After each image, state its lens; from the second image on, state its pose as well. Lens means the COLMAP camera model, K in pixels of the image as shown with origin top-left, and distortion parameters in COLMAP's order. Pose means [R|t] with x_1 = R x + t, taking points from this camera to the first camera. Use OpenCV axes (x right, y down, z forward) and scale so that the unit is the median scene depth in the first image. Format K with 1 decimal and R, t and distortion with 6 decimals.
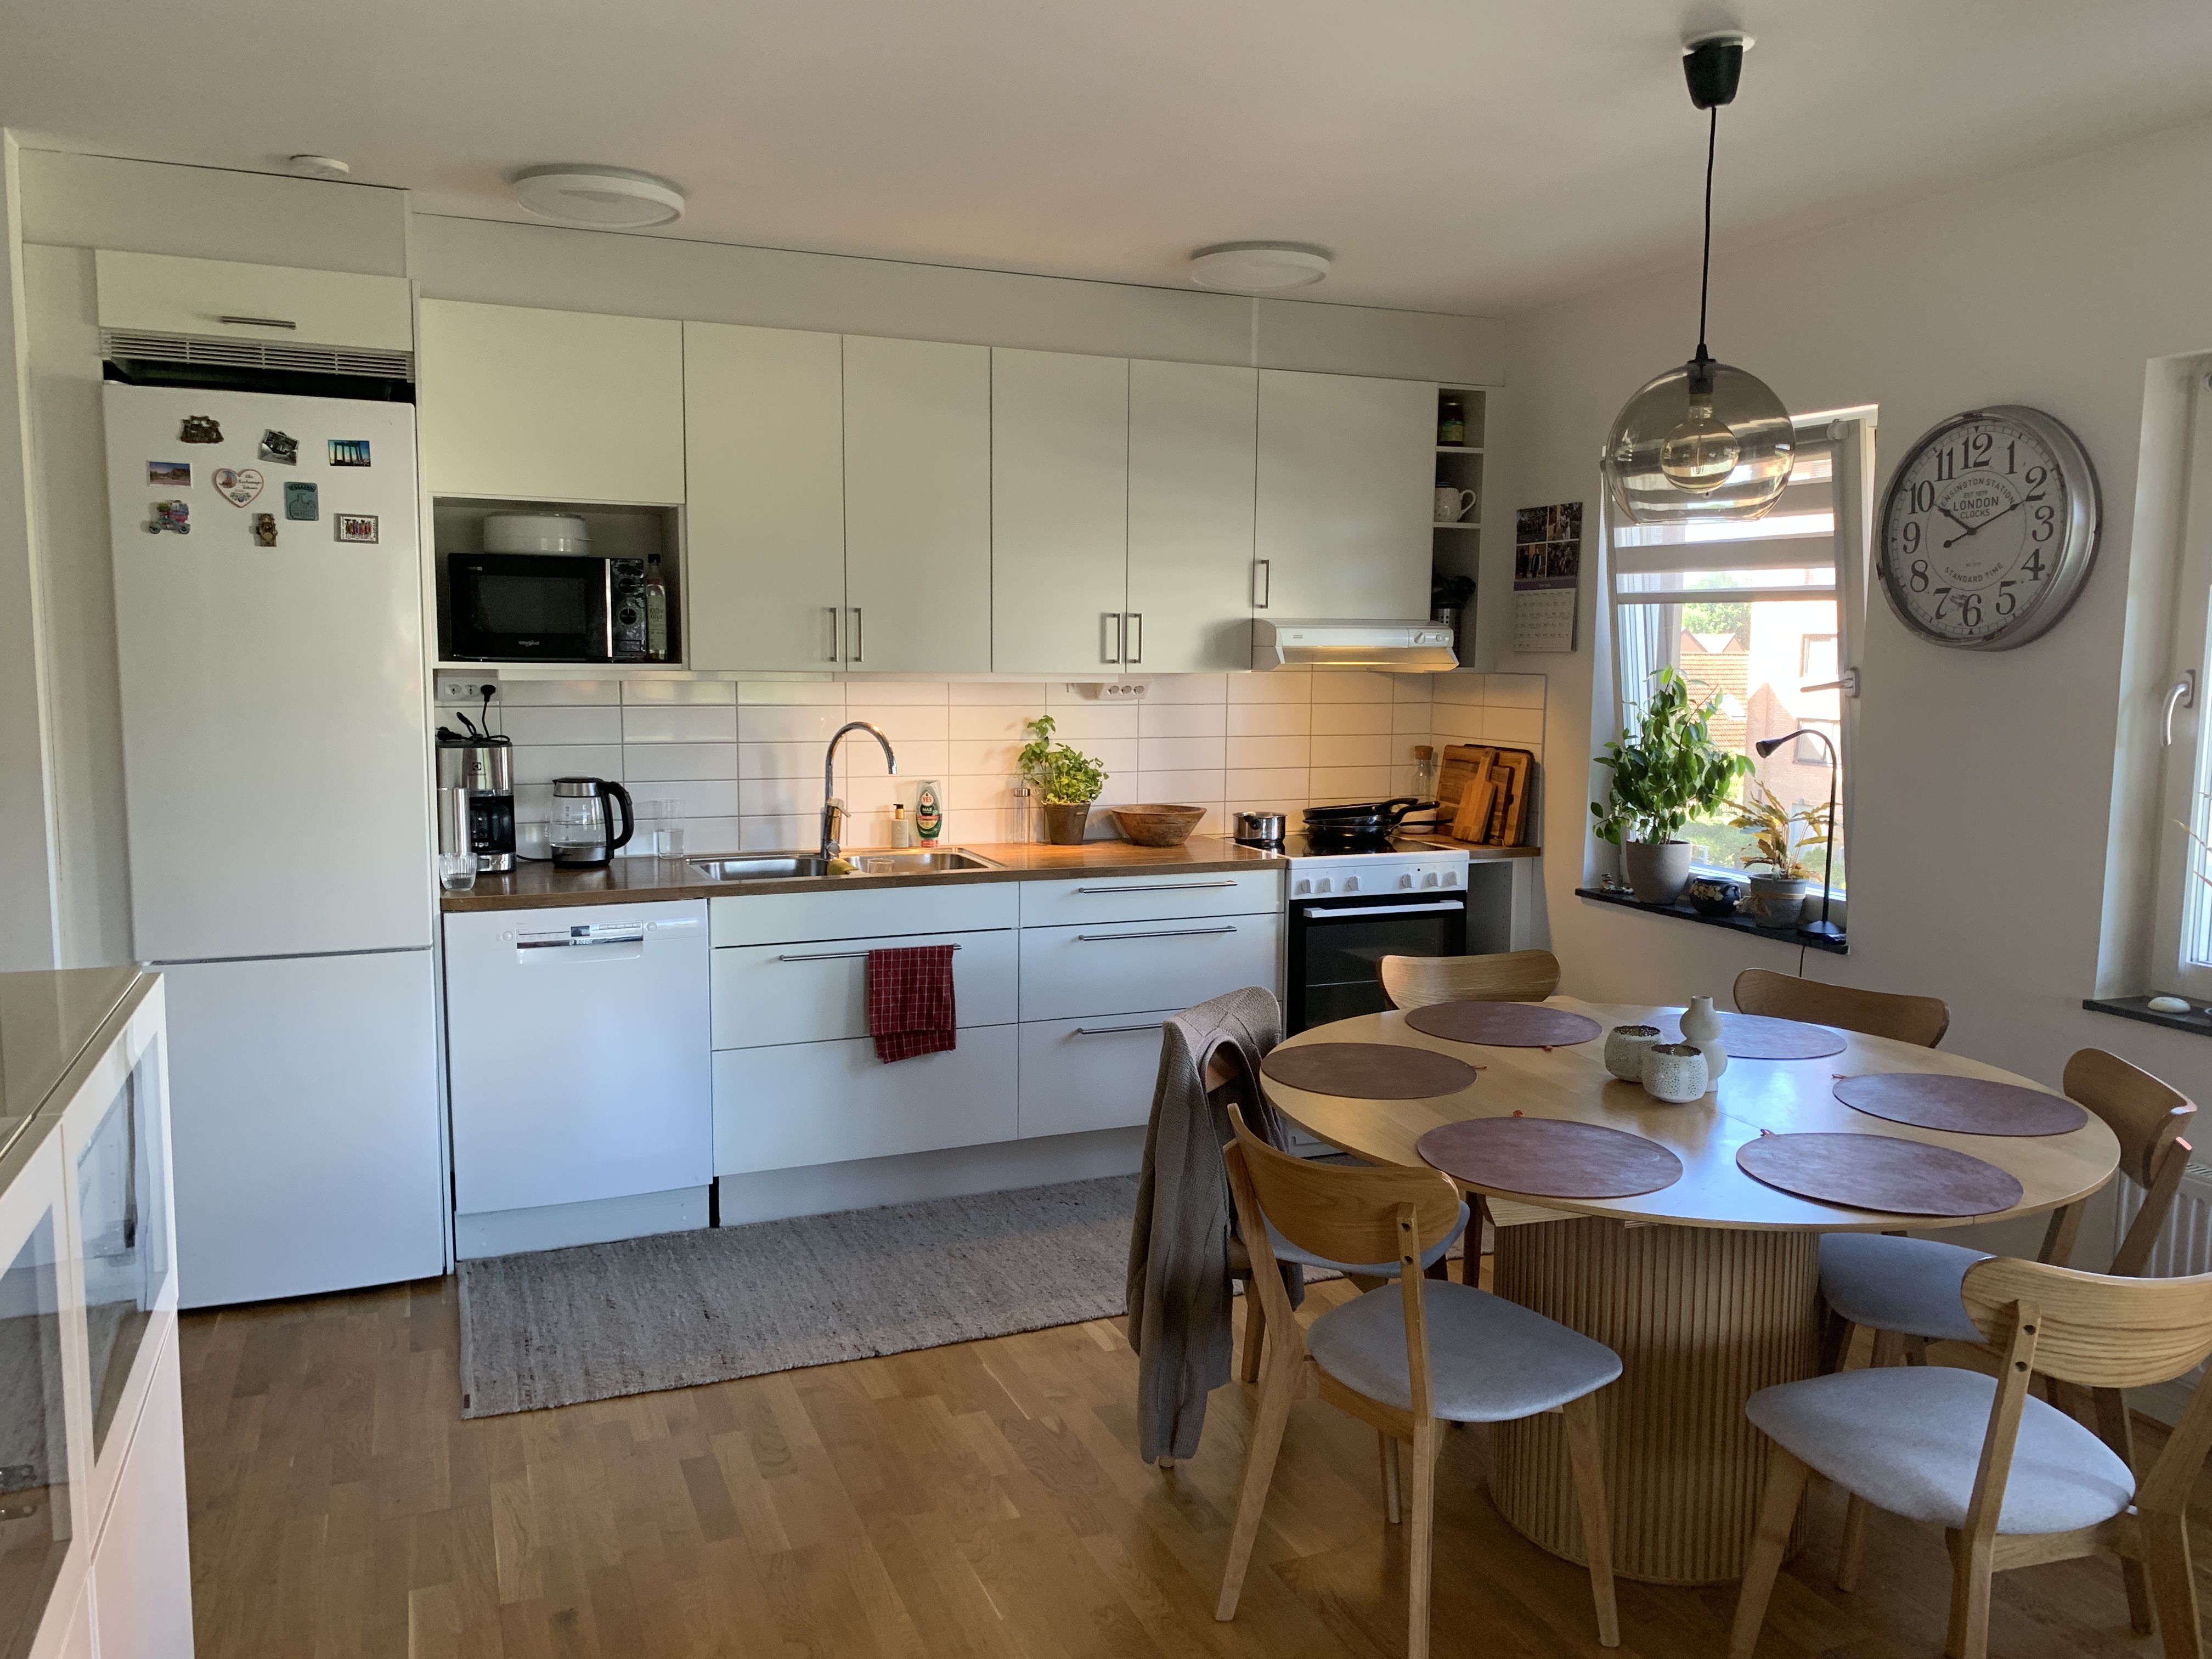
lens RADIAL K [[1697.9, 0, 1105.4], [0, 1697.9, 822.4], [0, 0, 1]] dist [0.030740, -0.006799]
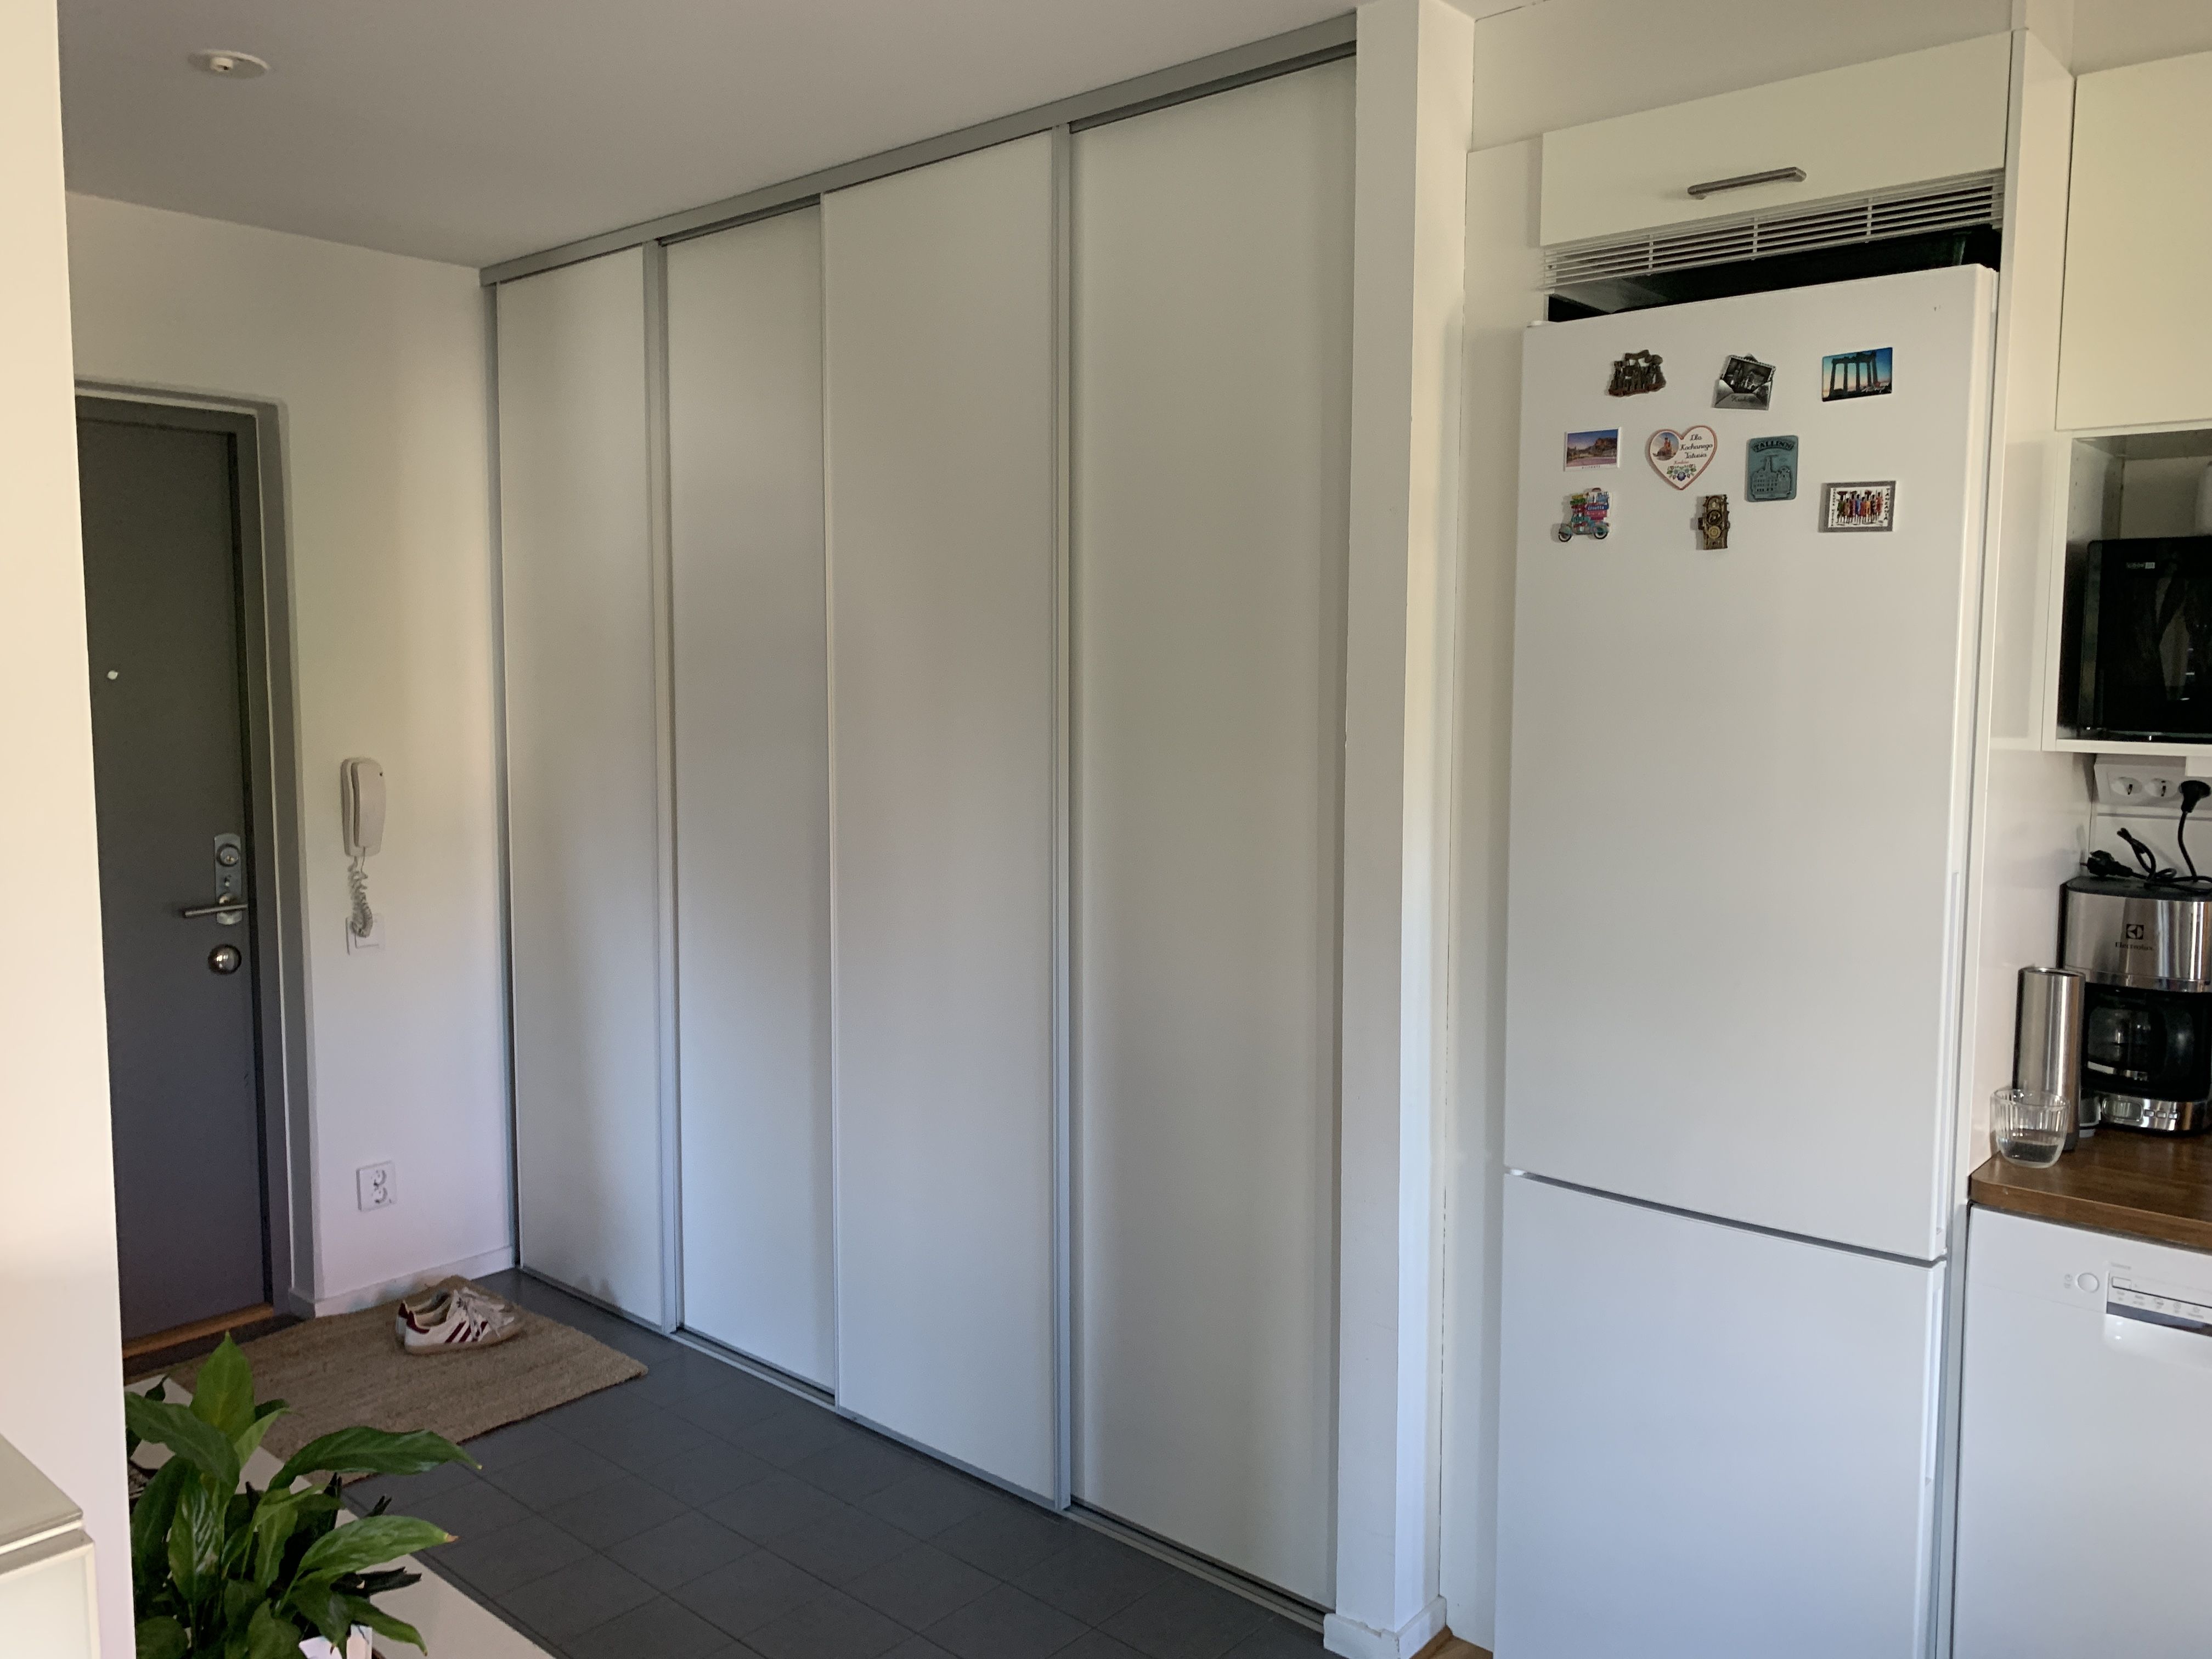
lens RADIAL K [[1697.9, 0, 1115.8], [0, 1697.9, 805.5], [0, 0, 1]] dist [0.030740, -0.006799]
pose [[0.461373, 0.064182, -0.884881, -0.043874], [-0.094899, 0.995228, 0.022706, -0.063510], [0.882116, 0.073498, 0.465263, 0.532641]]
